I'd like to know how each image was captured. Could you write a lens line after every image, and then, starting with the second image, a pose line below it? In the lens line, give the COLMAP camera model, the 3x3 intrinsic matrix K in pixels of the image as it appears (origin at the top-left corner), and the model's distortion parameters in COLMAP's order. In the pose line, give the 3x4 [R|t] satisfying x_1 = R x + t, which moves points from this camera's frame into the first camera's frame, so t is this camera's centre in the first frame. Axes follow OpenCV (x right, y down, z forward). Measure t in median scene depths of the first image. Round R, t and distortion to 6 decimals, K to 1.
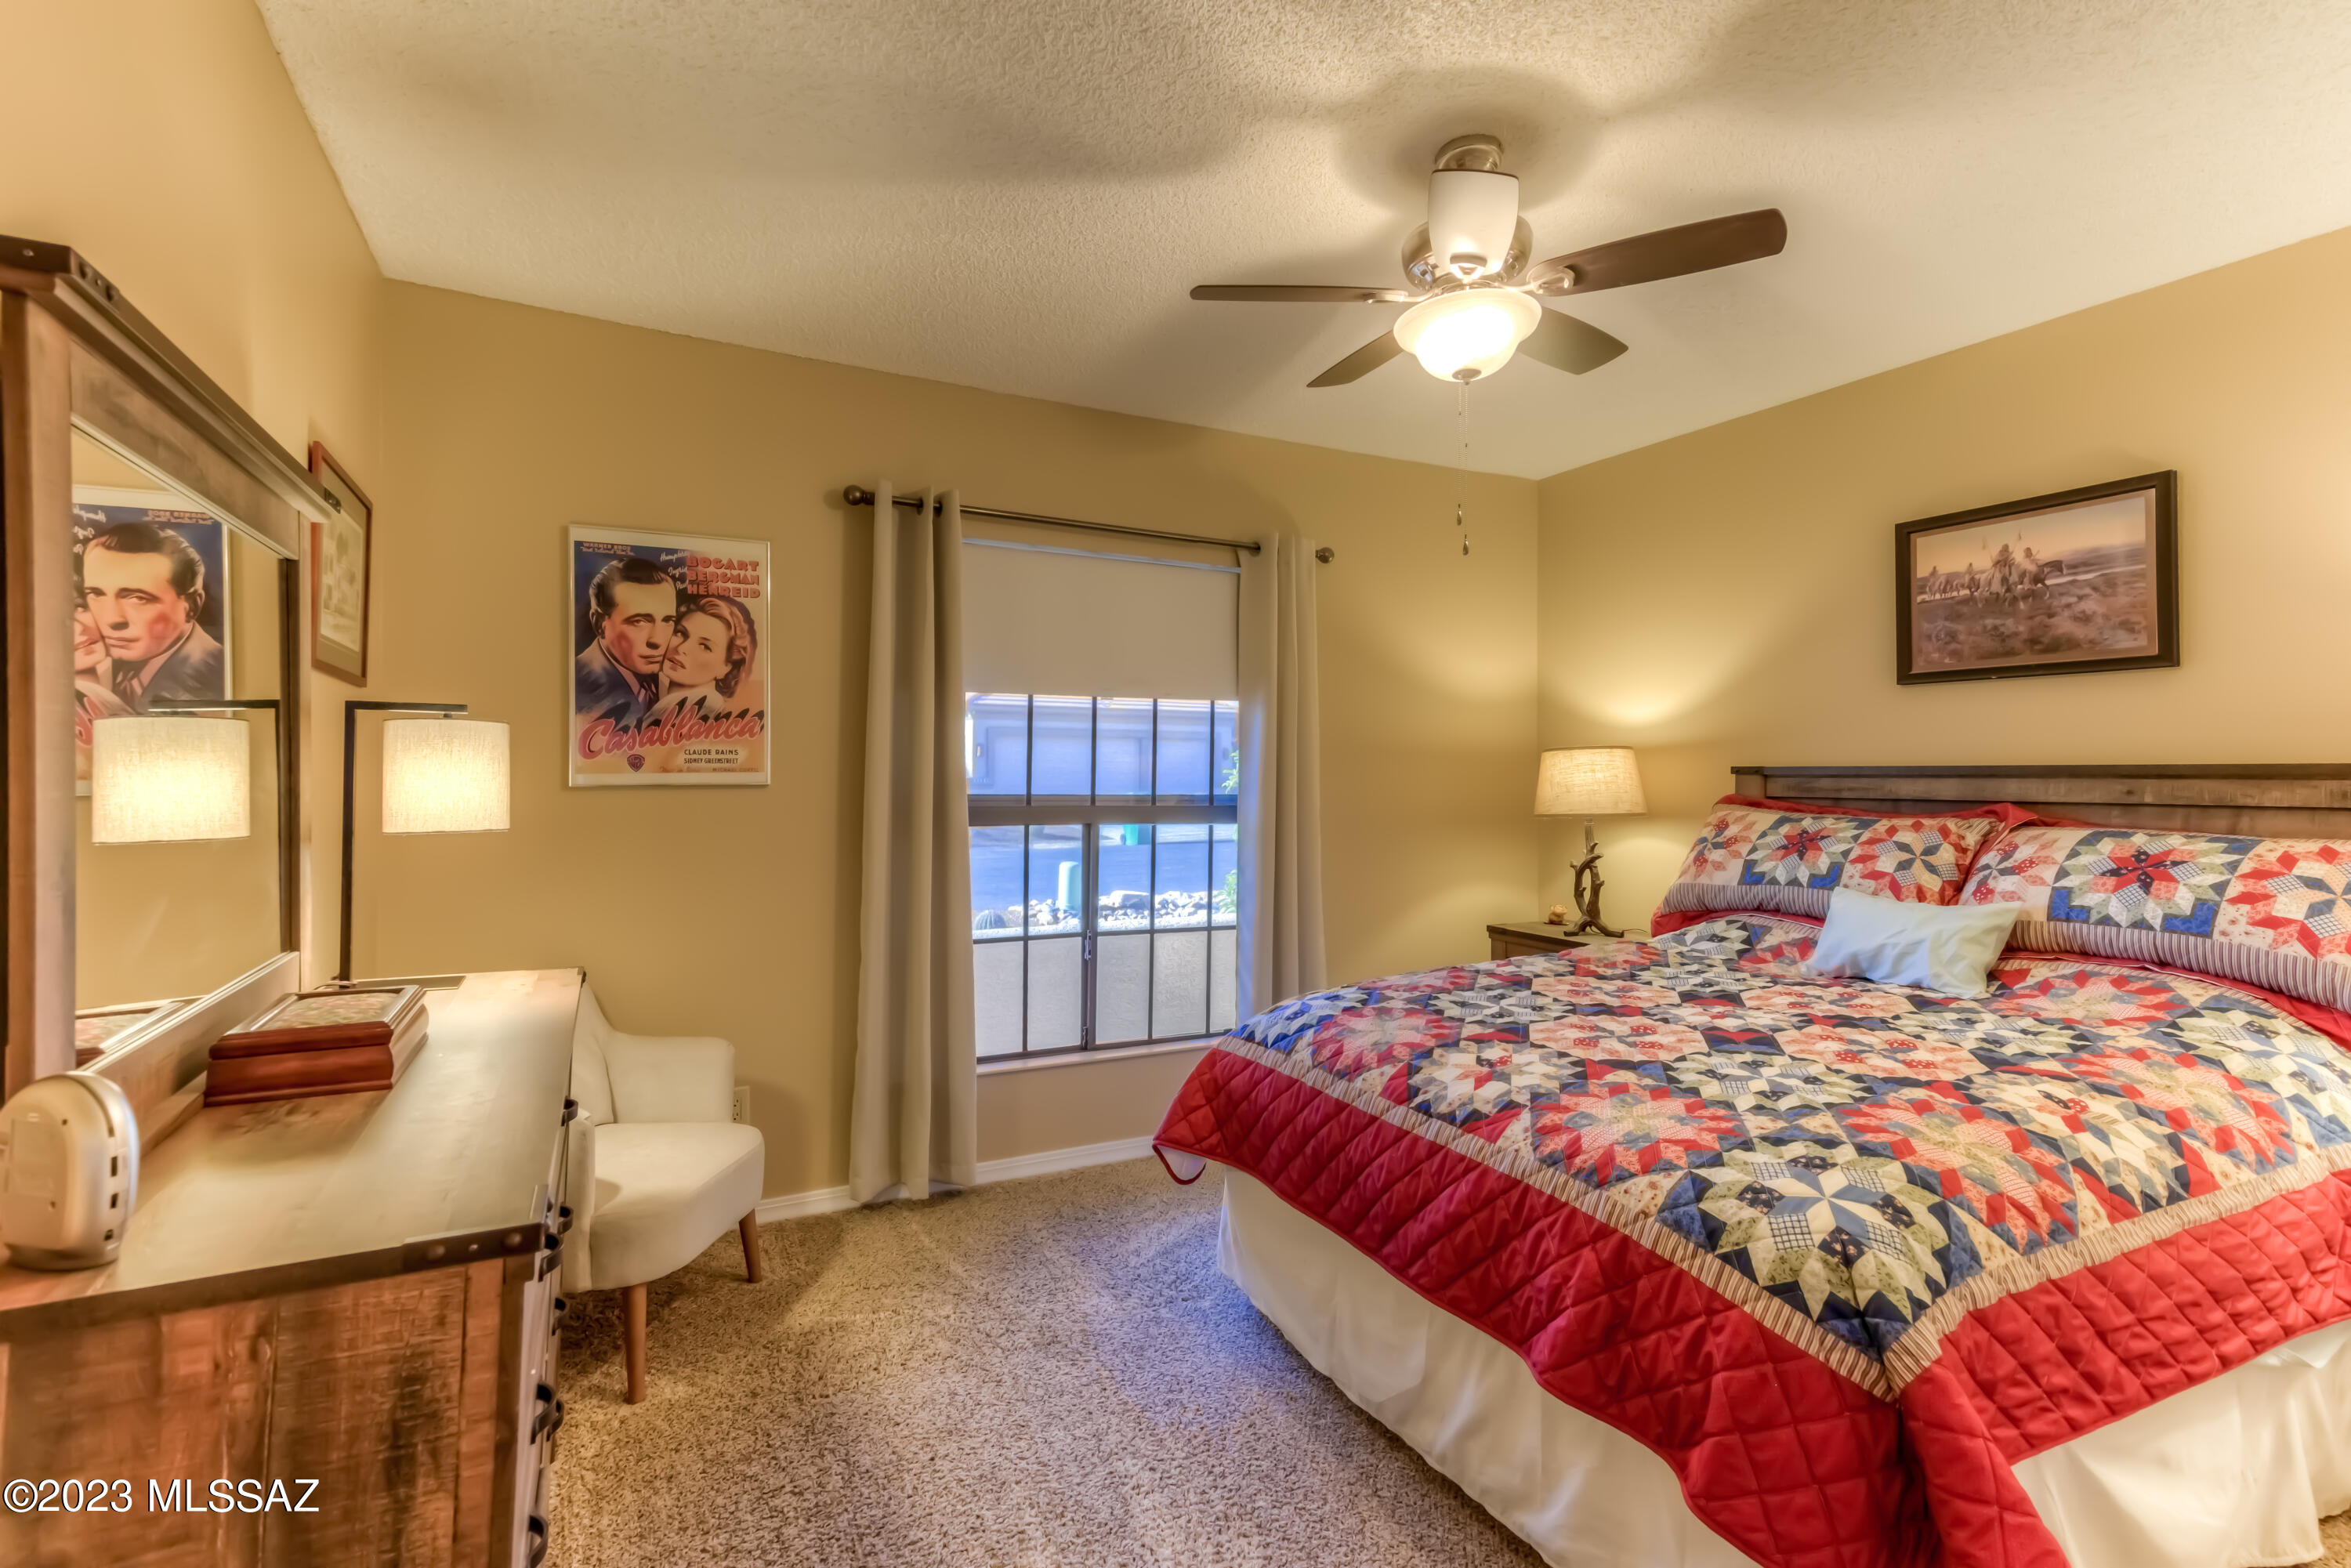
lens RADIAL K [[1071.0, 0, 1179.3], [0, 1071.0, 773.5], [0, 0, 1]] dist [0.023350, 0.002103]
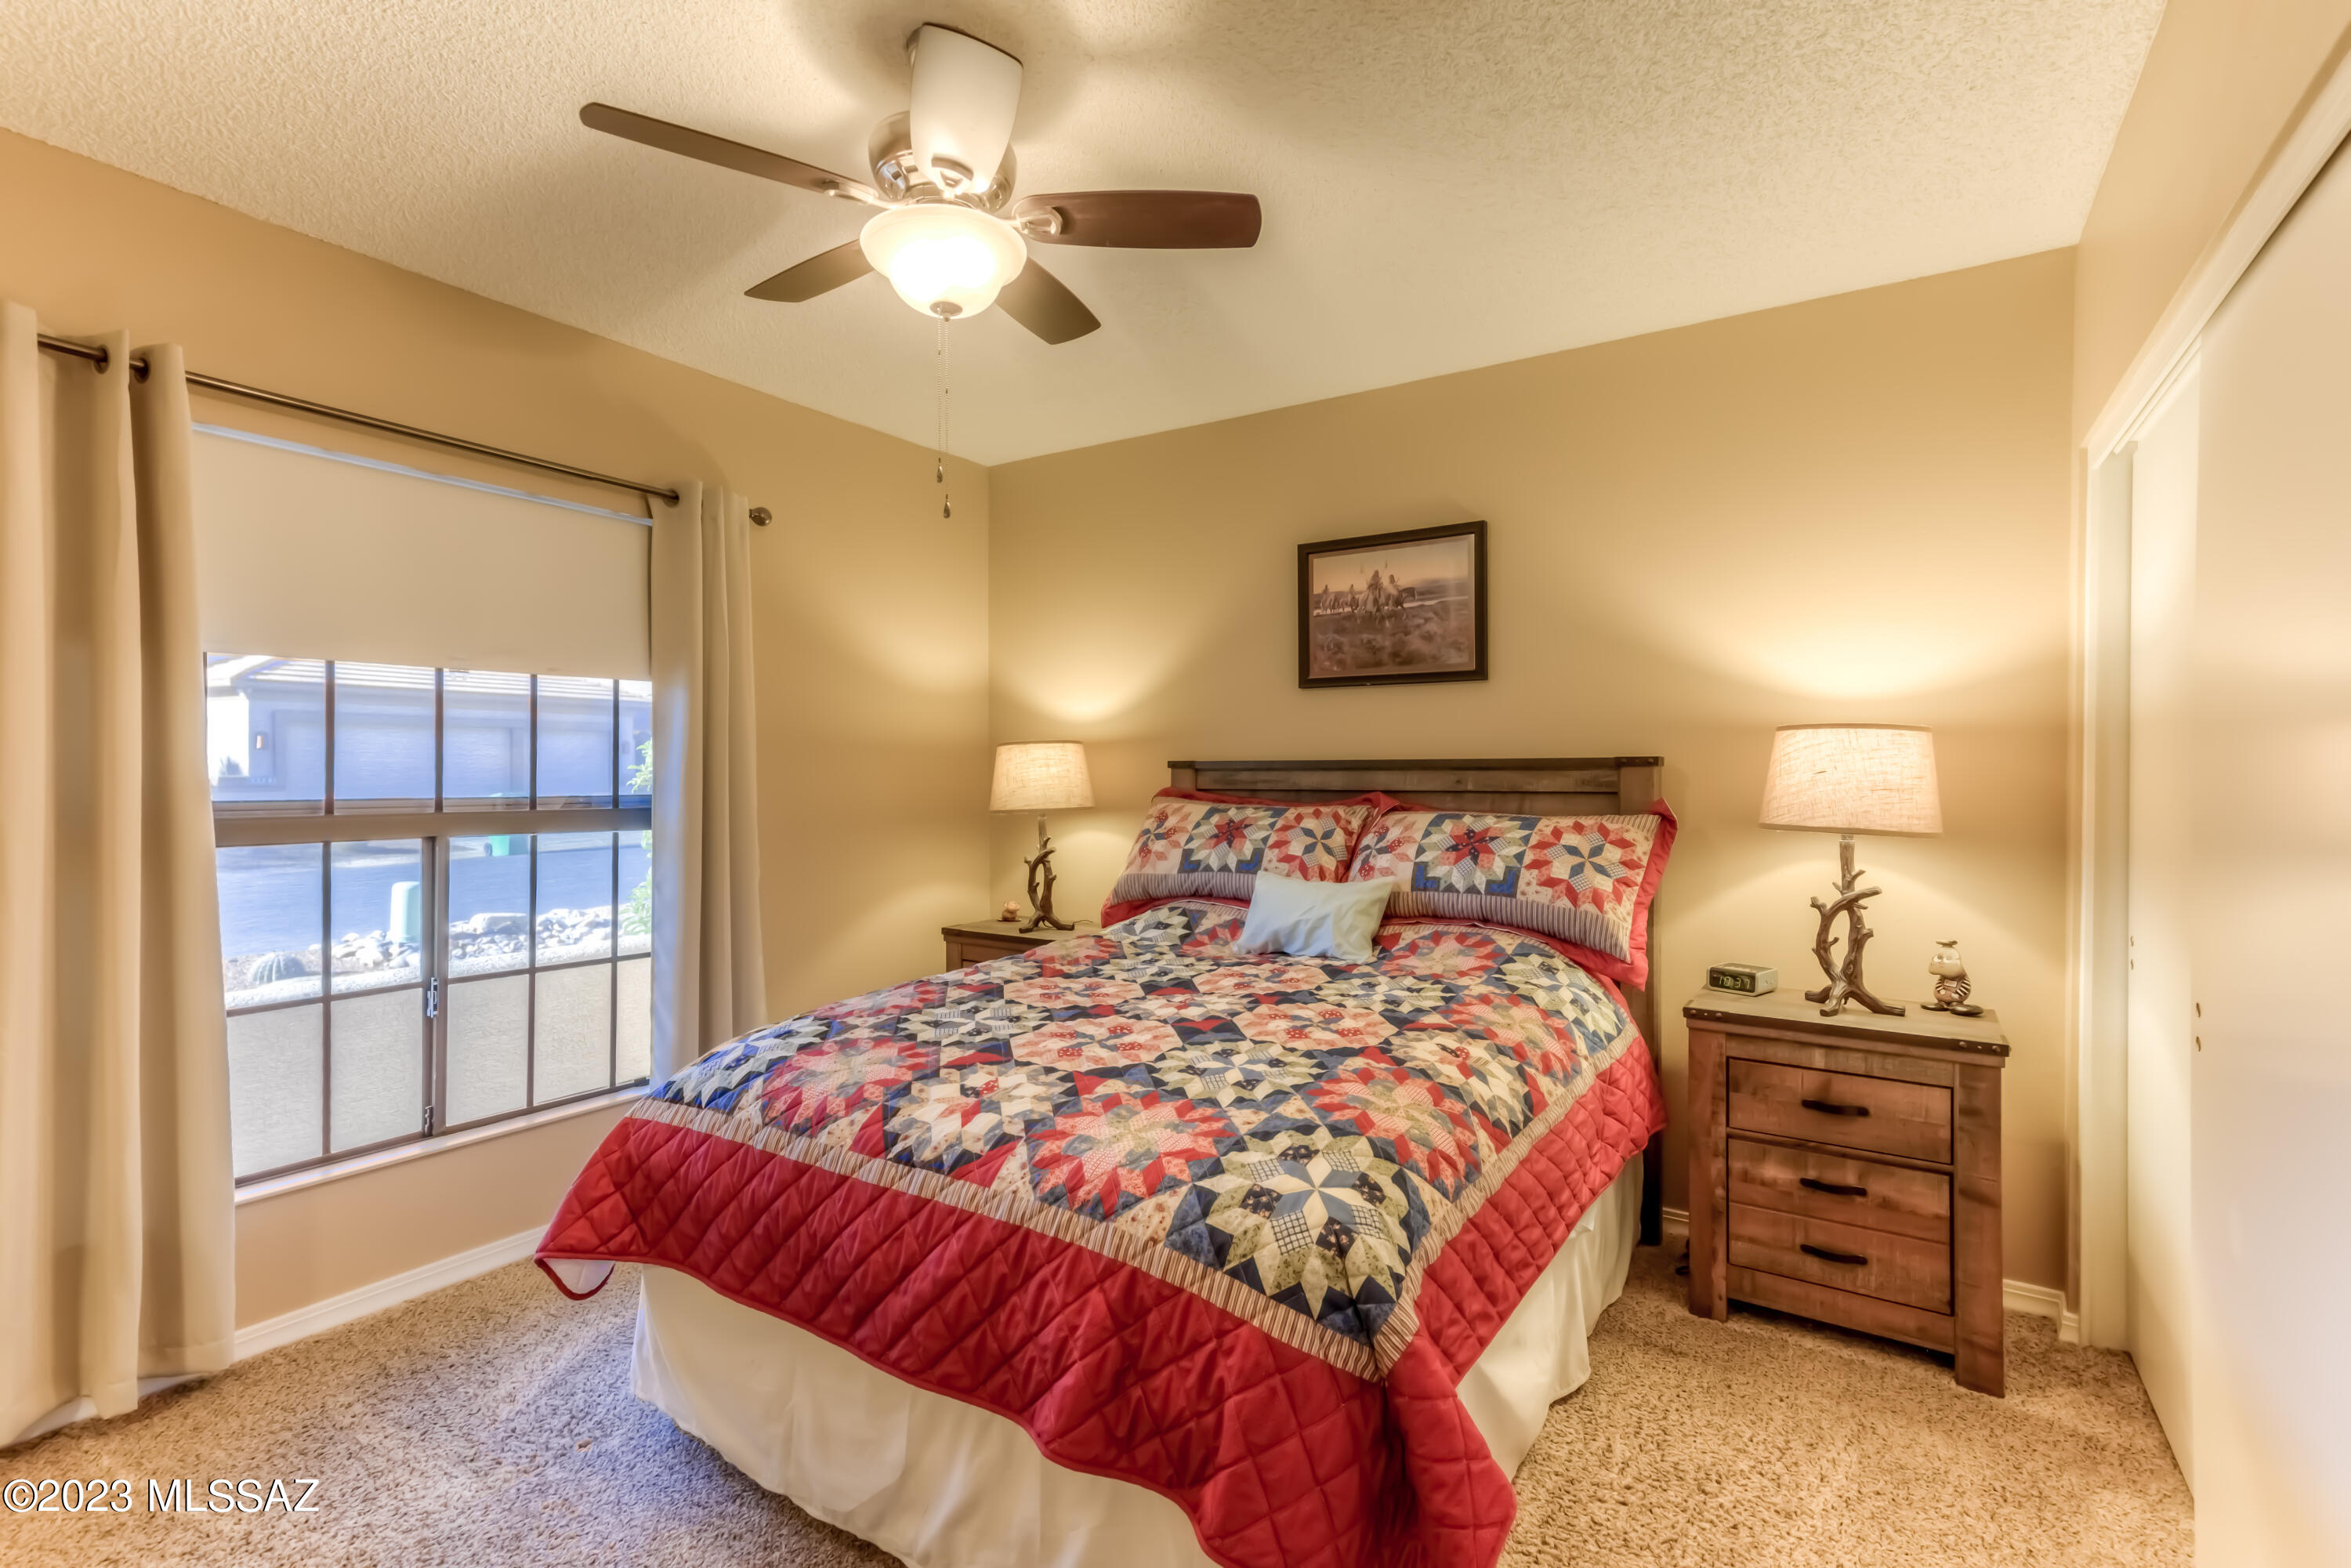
lens RADIAL K [[1071.0, 0, 1155.2], [0, 1071.0, 782.1], [0, 0, 1]] dist [0.023350, 0.002103]
pose [[0.877109, -0.010078, 0.480185, -0.005307], [0.004320, 0.999905, 0.013096, 0.000643], [-0.480272, -0.009412, 0.877069, 0.123107]]
